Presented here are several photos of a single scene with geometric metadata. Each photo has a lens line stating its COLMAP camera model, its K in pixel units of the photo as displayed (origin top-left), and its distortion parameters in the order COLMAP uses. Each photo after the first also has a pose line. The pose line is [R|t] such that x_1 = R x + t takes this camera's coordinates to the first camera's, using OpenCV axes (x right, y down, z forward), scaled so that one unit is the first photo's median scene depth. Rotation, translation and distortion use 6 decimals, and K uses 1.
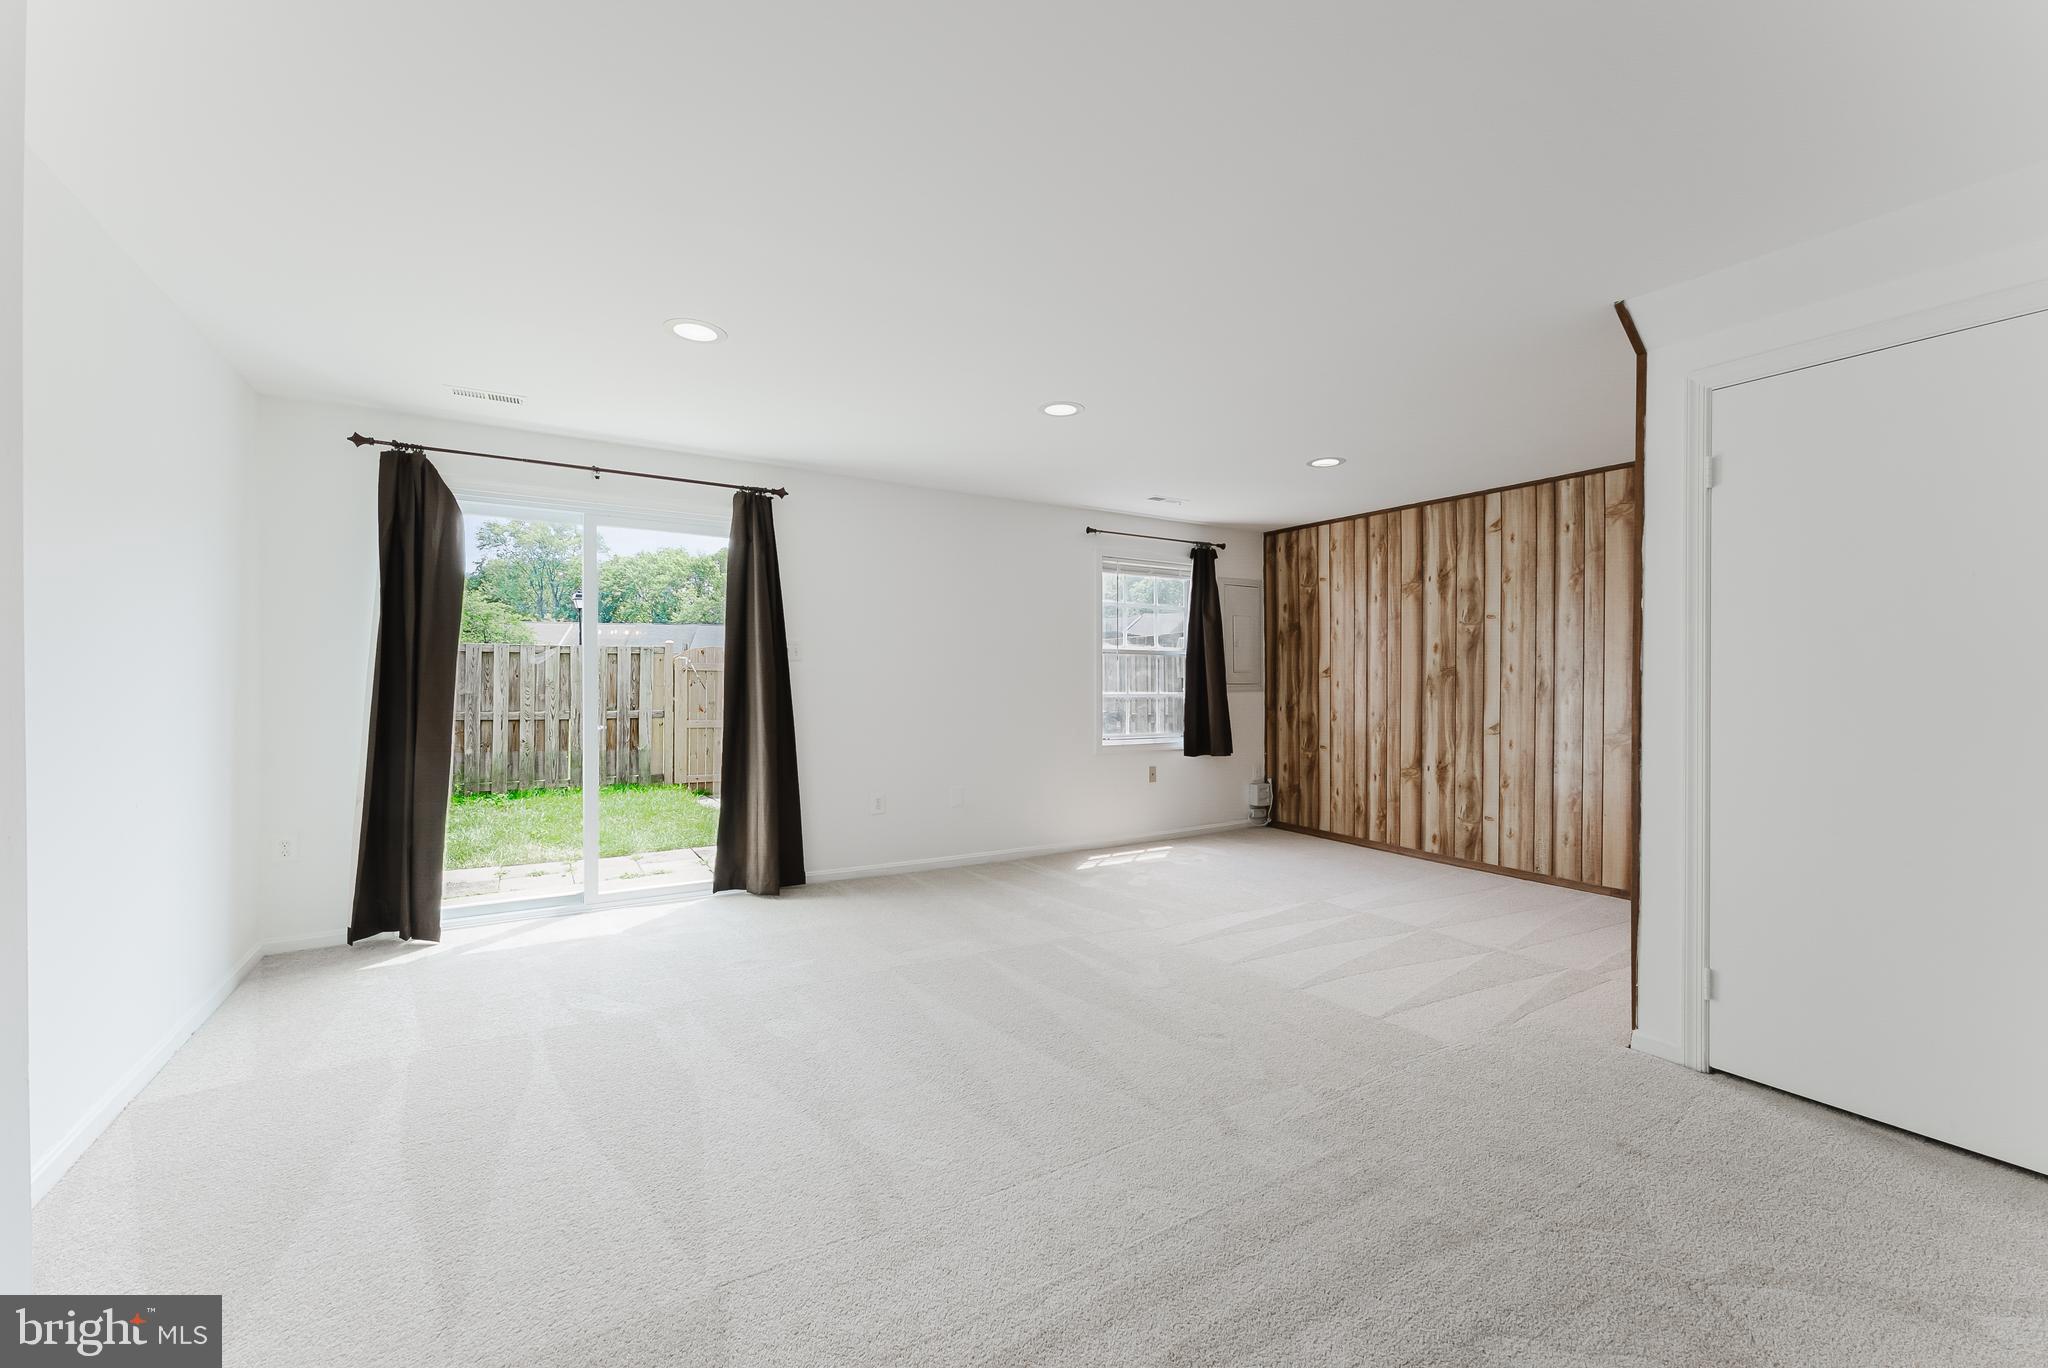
lens RADIAL K [[834.5, 0, 1018.6], [0, 834.5, 685.8], [0, 0, 1]] dist [0.000663, 0.000362]
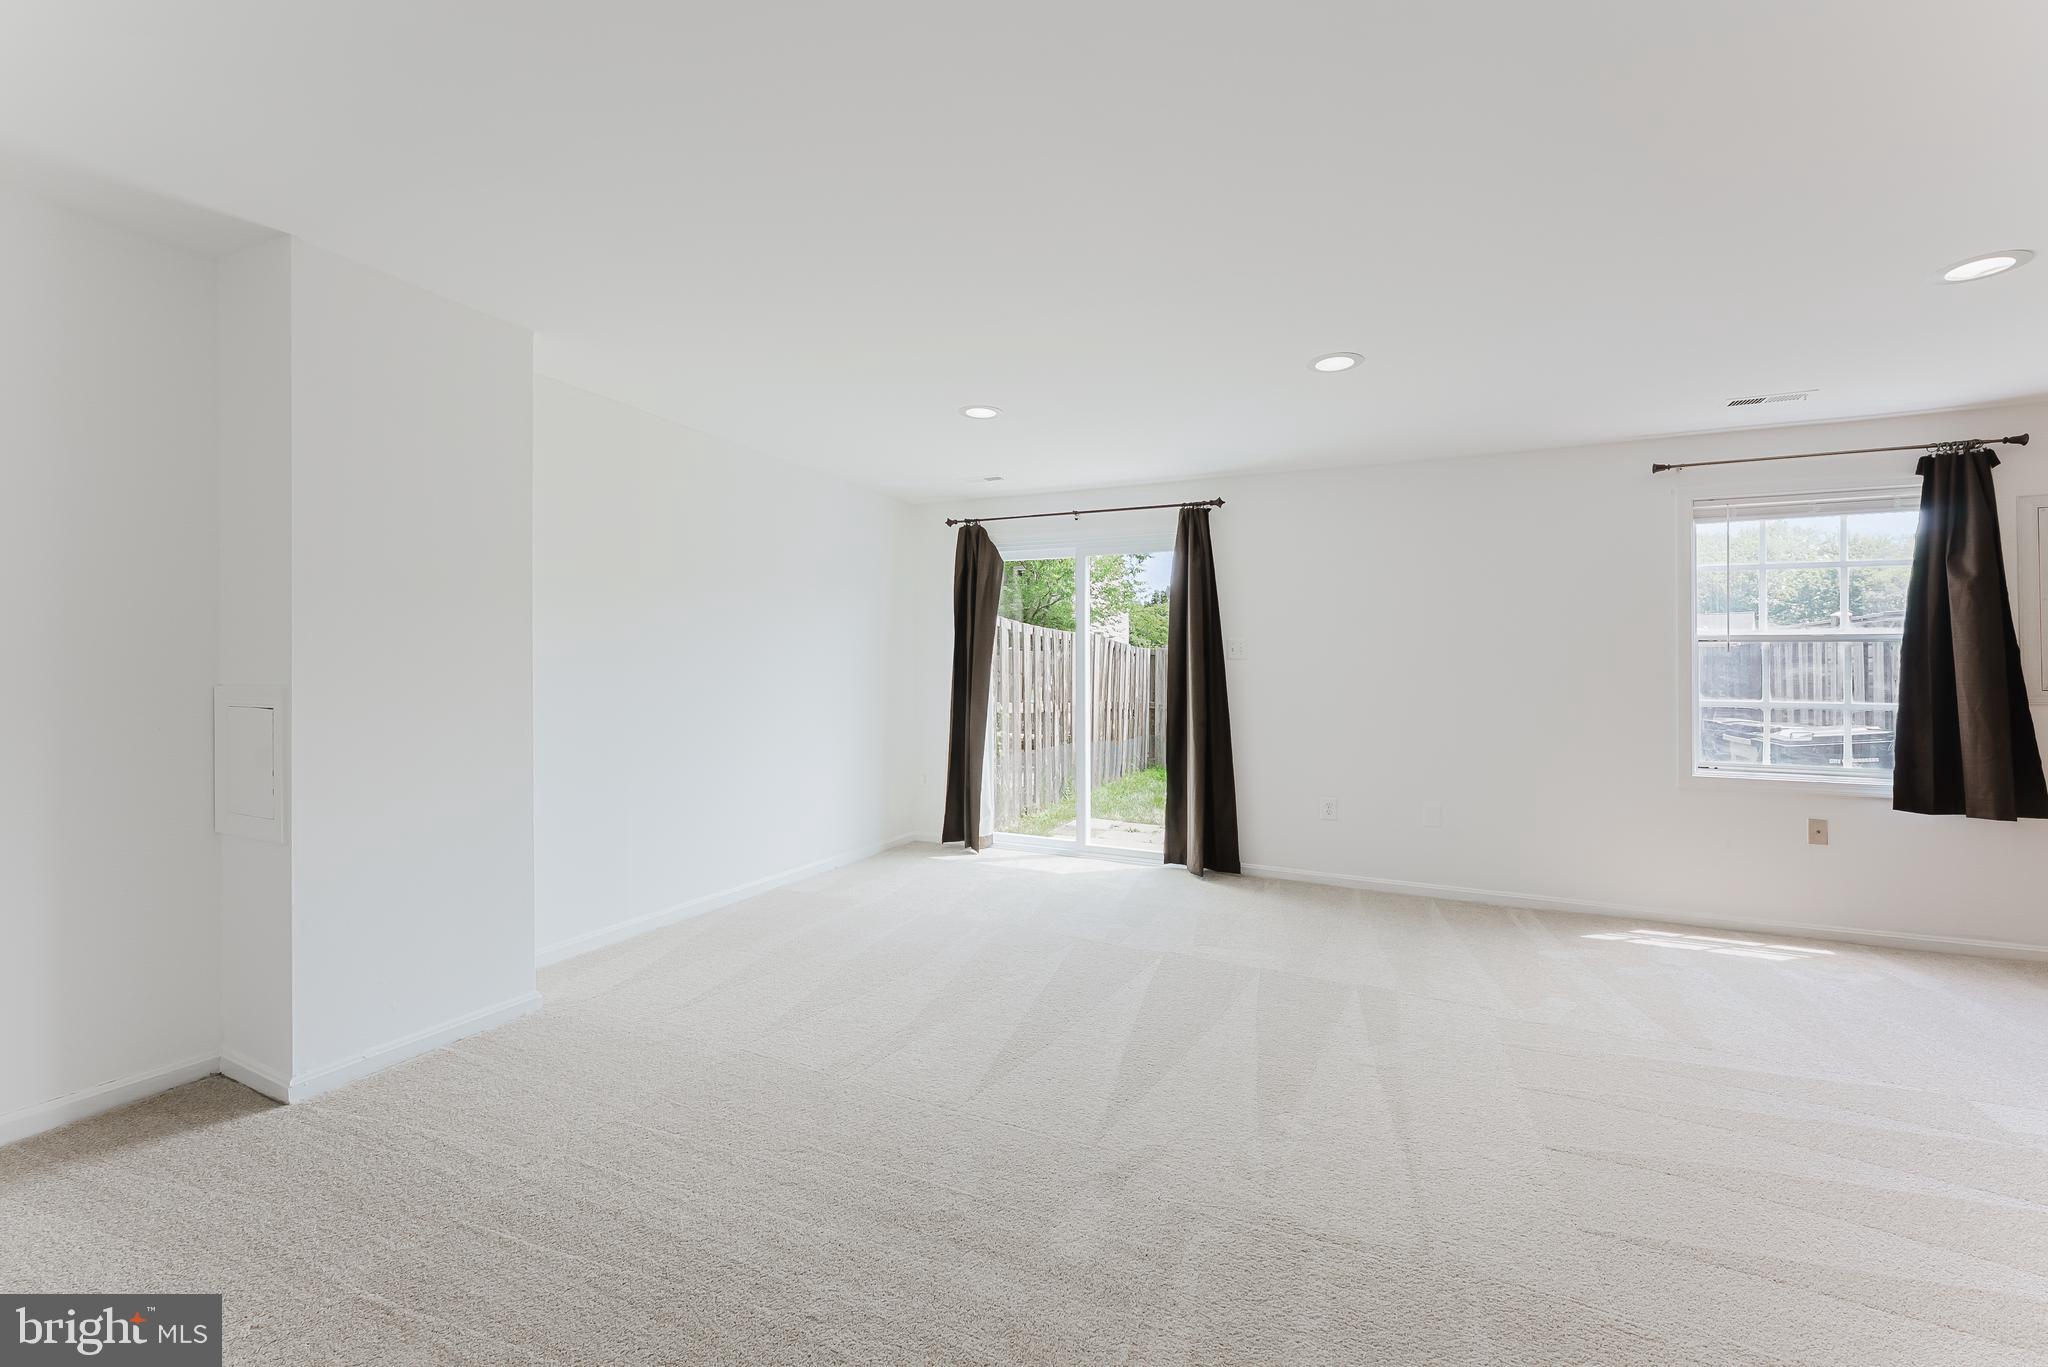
lens RADIAL K [[834.5, 0, 1026.1], [0, 834.5, 685.2], [0, 0, 1]] dist [0.000663, 0.000362]
pose [[0.553632, 0.013800, -0.832647, 1.093862], [-0.010255, 0.999900, 0.009754, -0.012714], [0.832698, 0.003138, 0.553718, 0.474692]]
